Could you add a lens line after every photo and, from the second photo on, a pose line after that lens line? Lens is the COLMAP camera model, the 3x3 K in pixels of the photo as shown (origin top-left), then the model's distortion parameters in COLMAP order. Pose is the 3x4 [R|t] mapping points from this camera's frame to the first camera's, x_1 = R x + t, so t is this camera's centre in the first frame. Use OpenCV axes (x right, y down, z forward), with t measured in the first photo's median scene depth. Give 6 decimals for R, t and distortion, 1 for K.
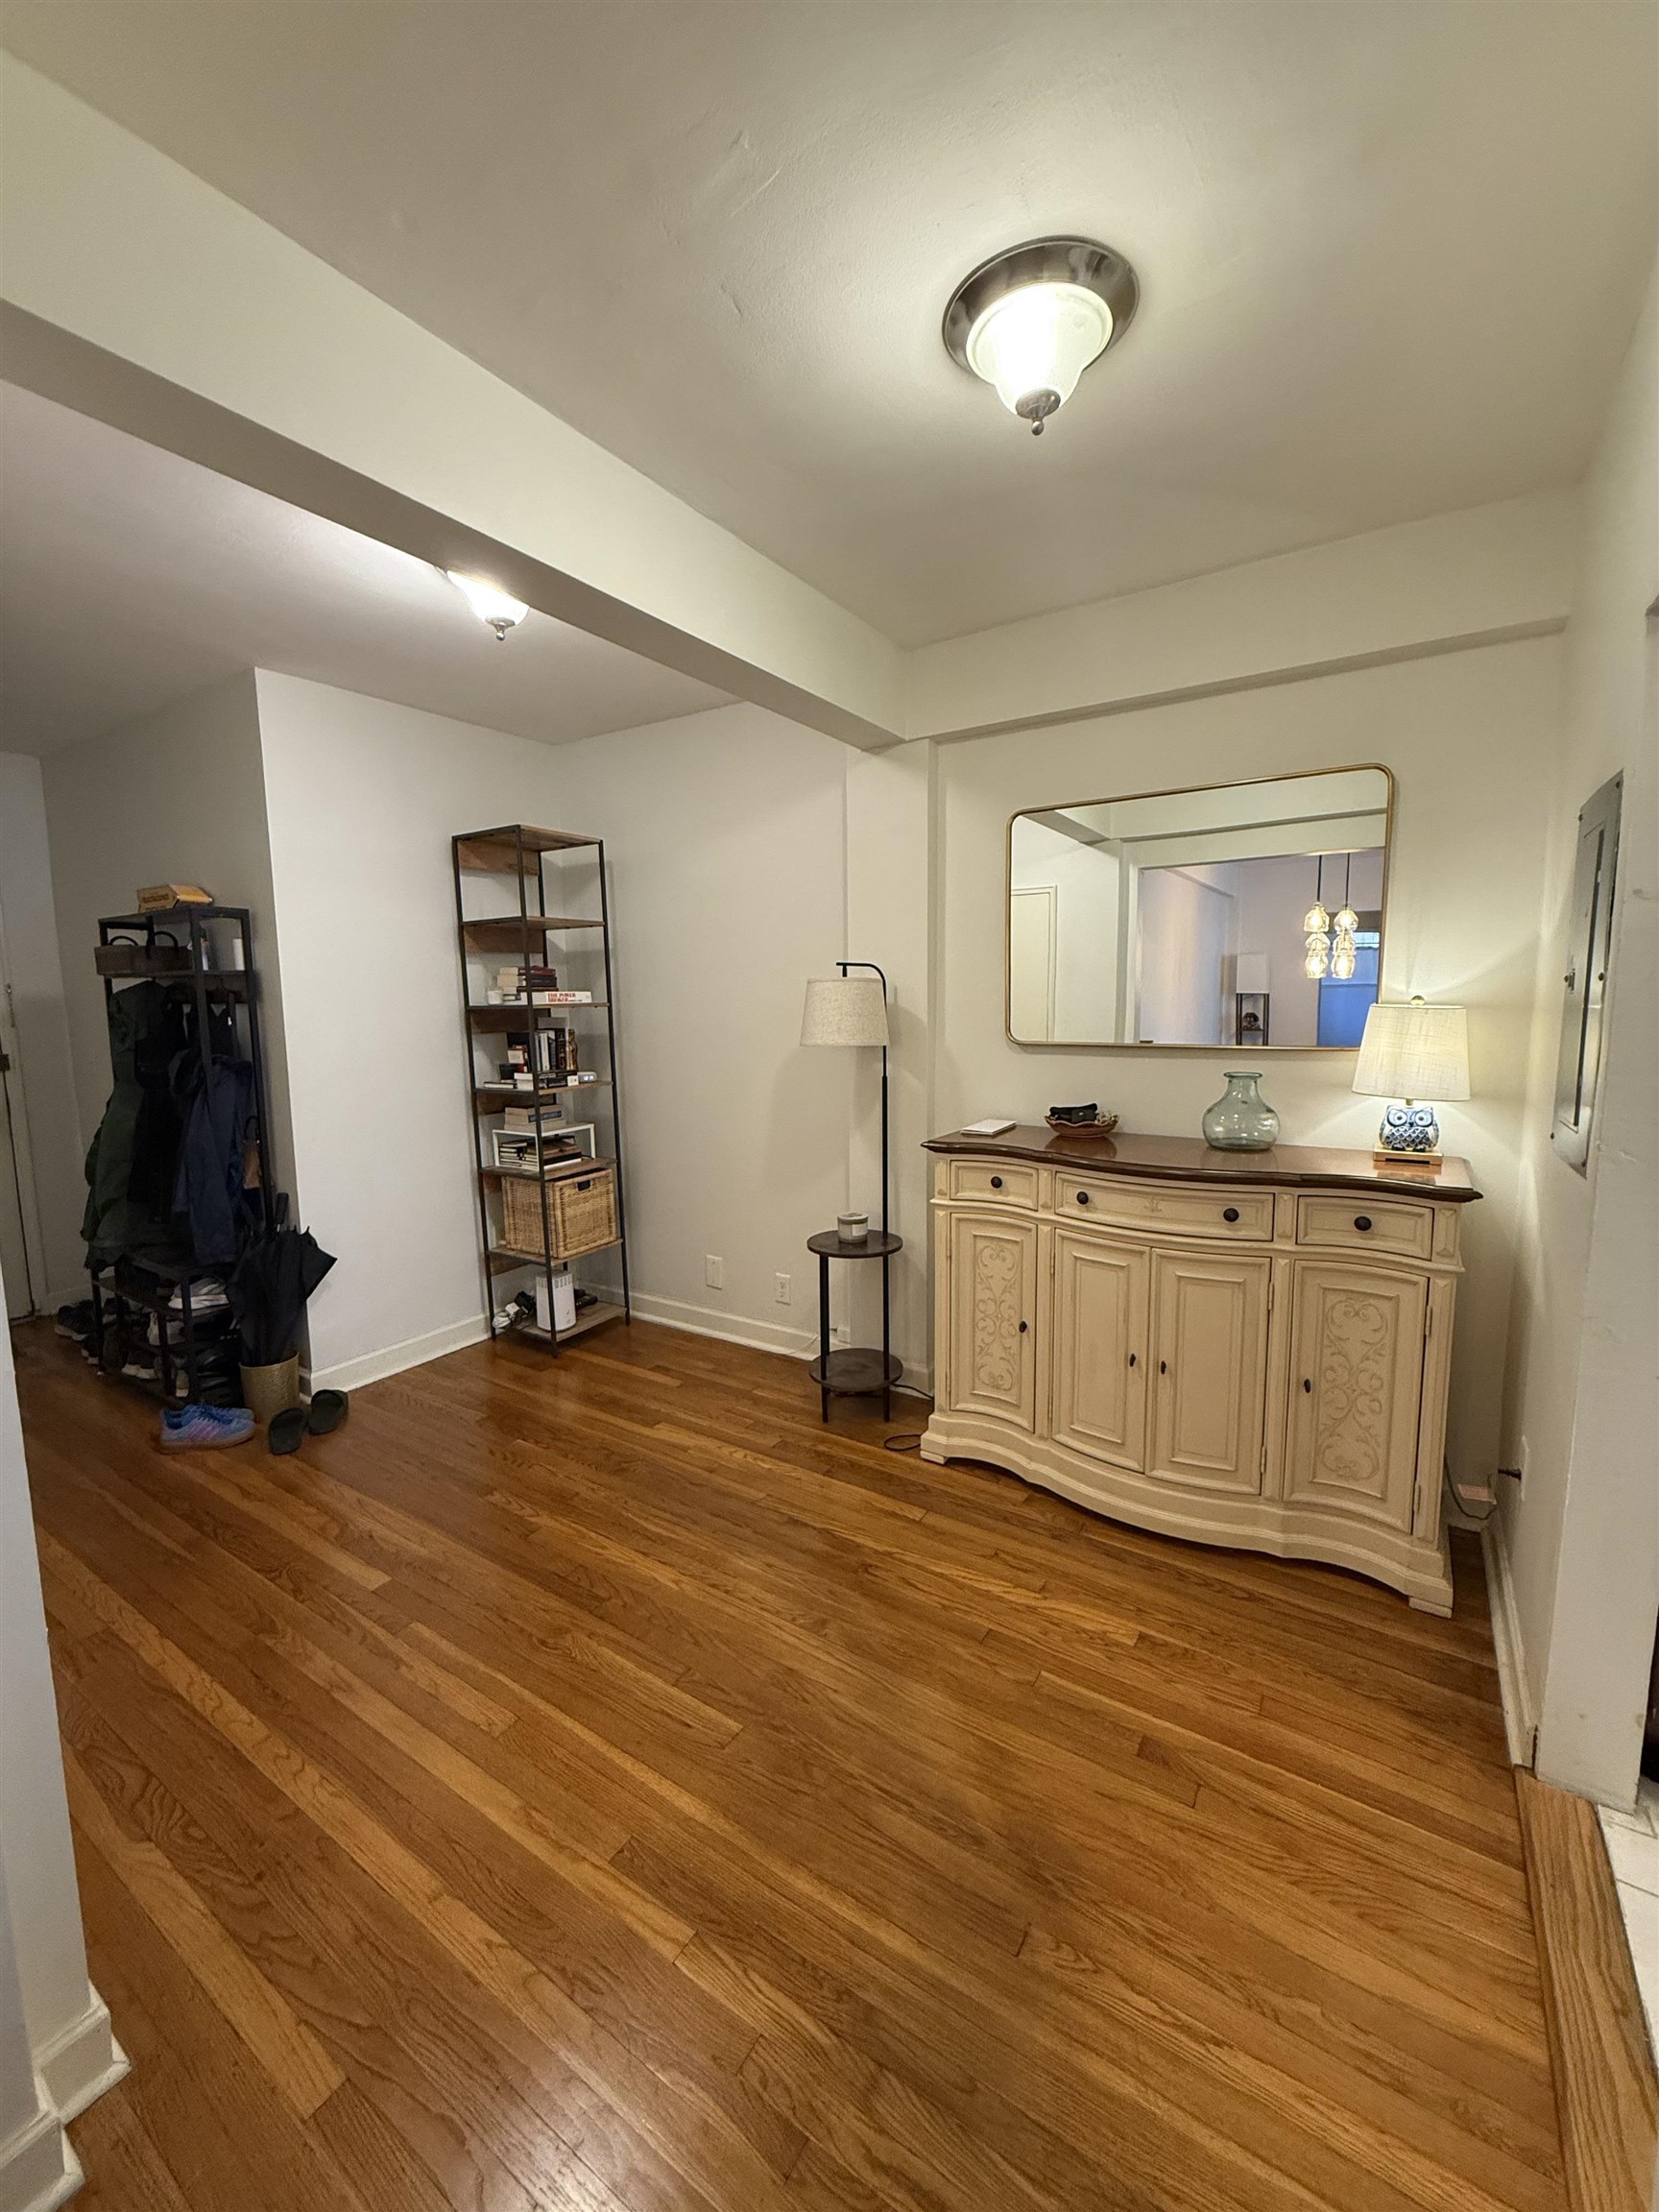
lens RADIAL K [[866.7, 0, 832.6], [0, 866.7, 1099.7], [0, 0, 1]] dist [-0.010043, -0.000127]
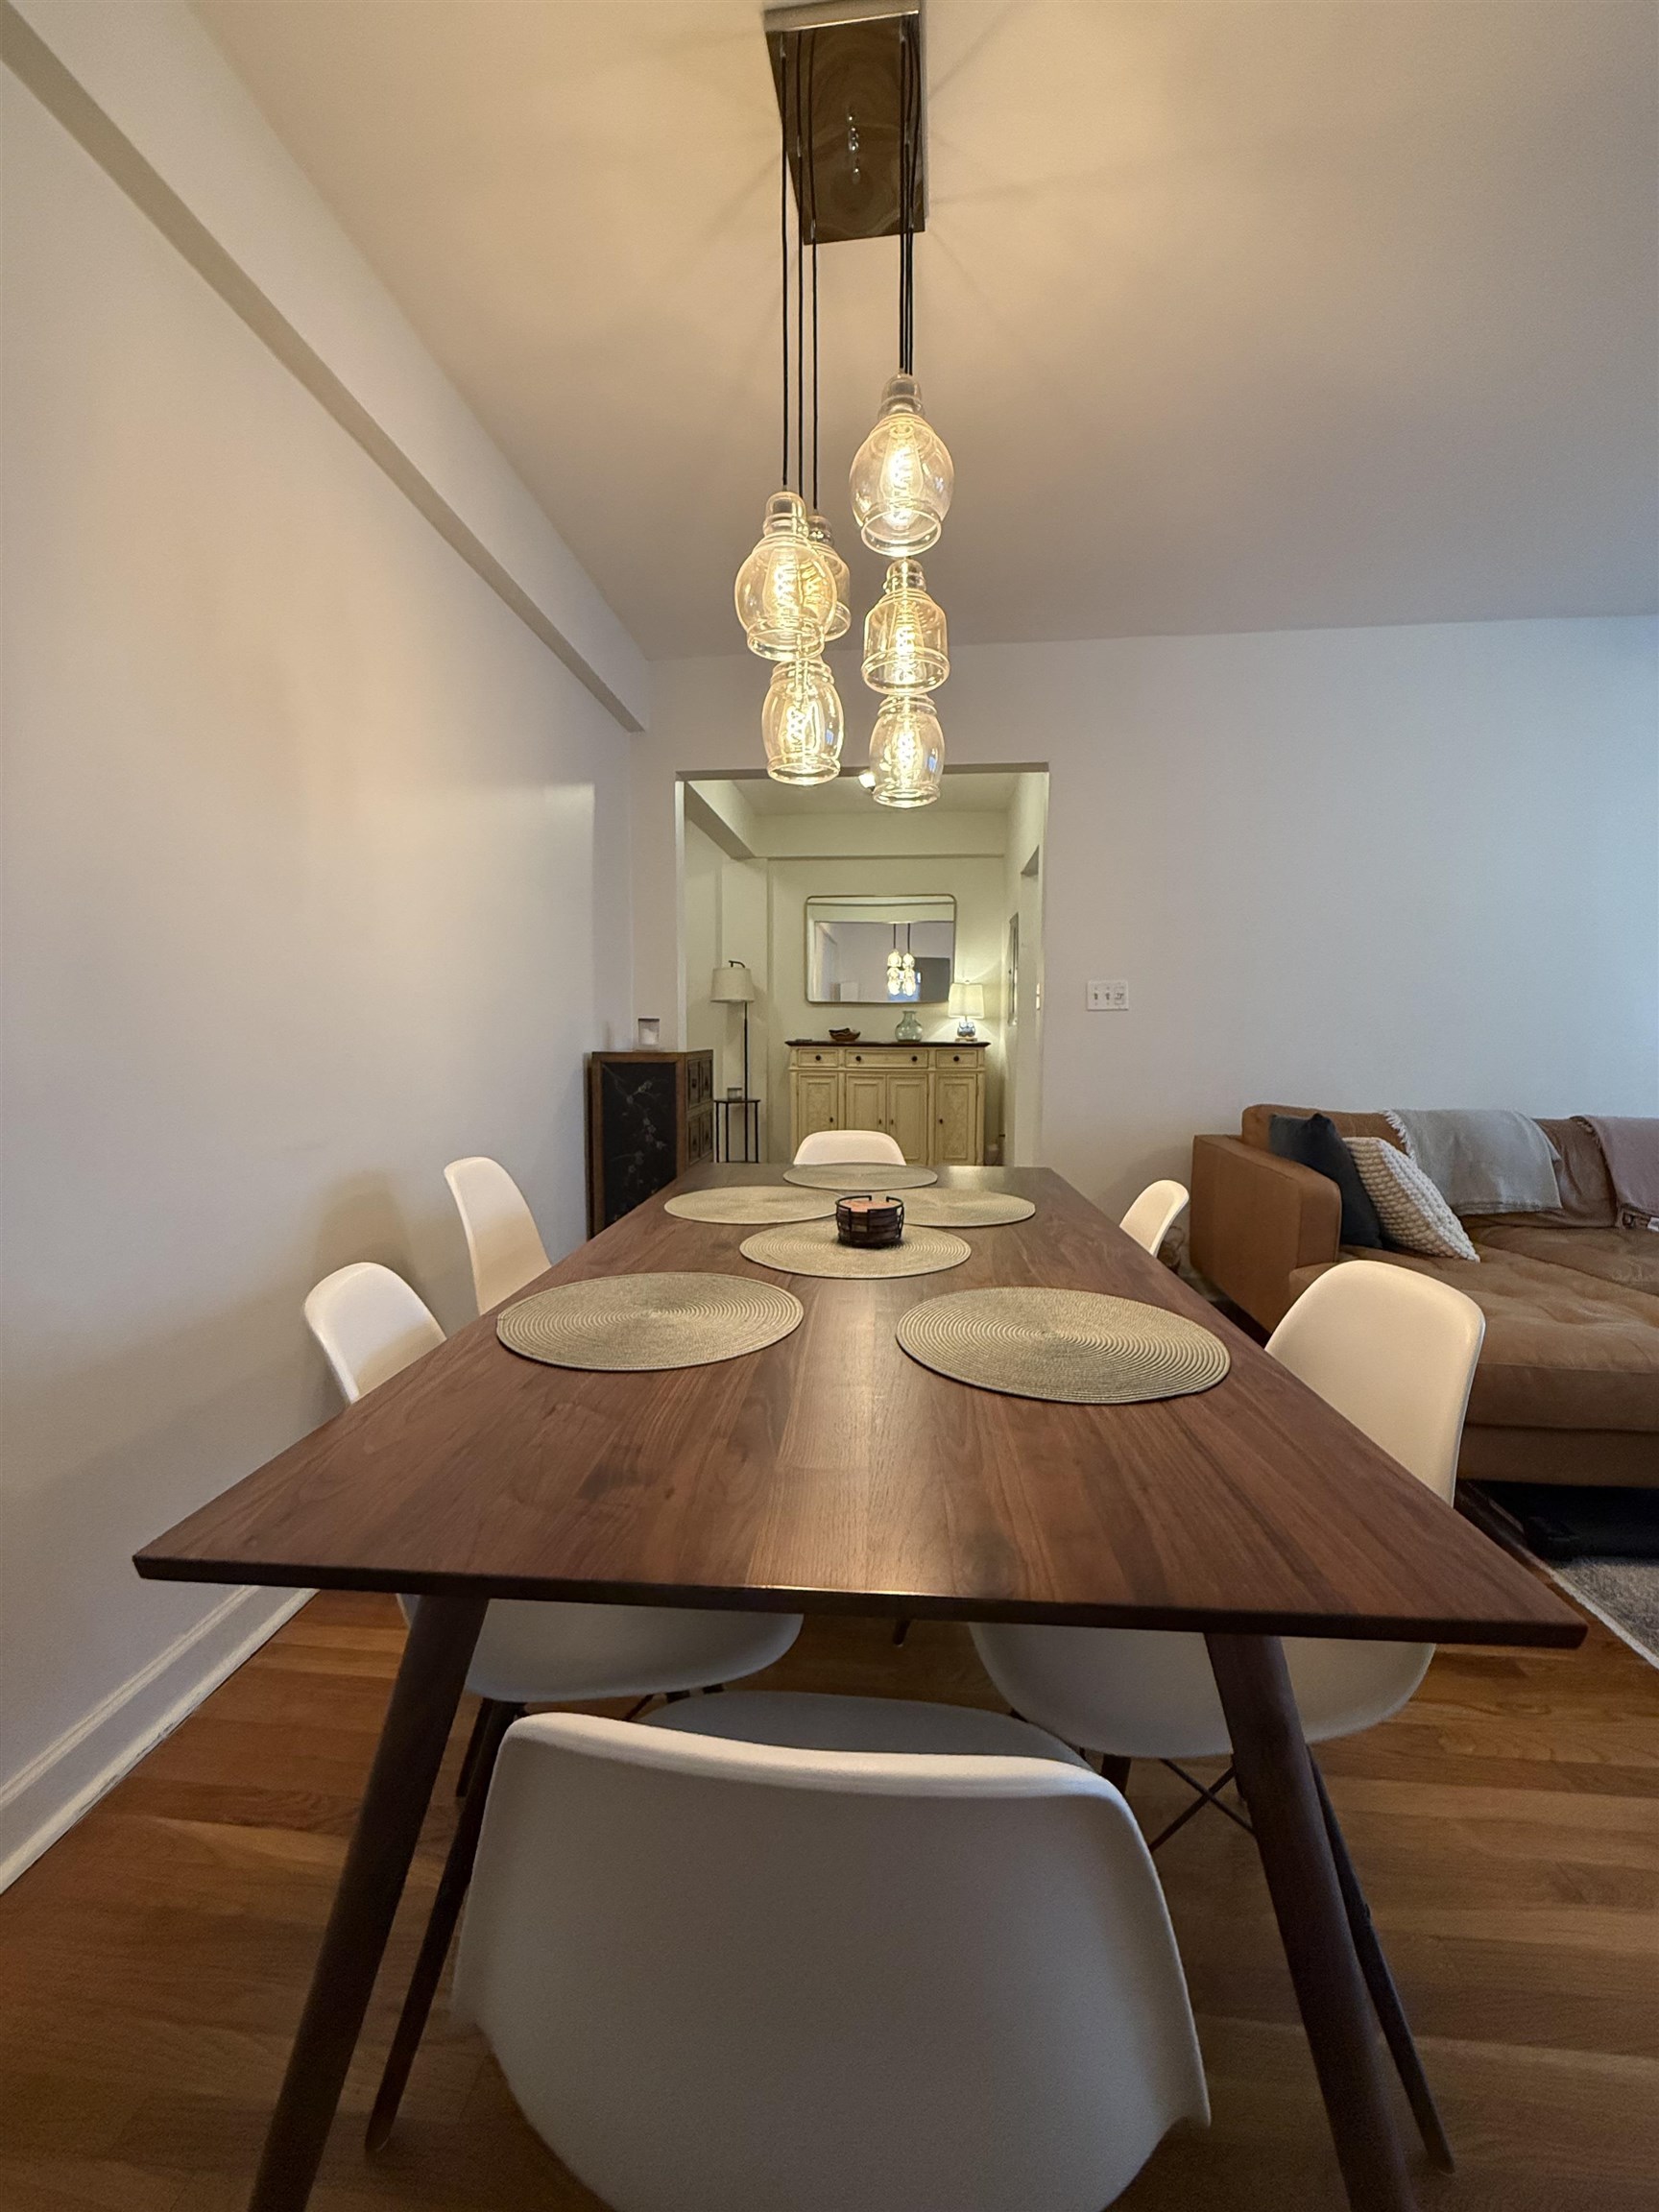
lens RADIAL K [[866.7, 0, 829.8], [0, 866.7, 1107.5], [0, 0, 1]] dist [-0.010043, -0.000127]
pose [[0.880495, -0.026003, 0.473343, -0.948560], [0.042557, 0.998799, -0.024295, 0.308884], [-0.472142, 0.041536, 0.880543, -1.118913]]
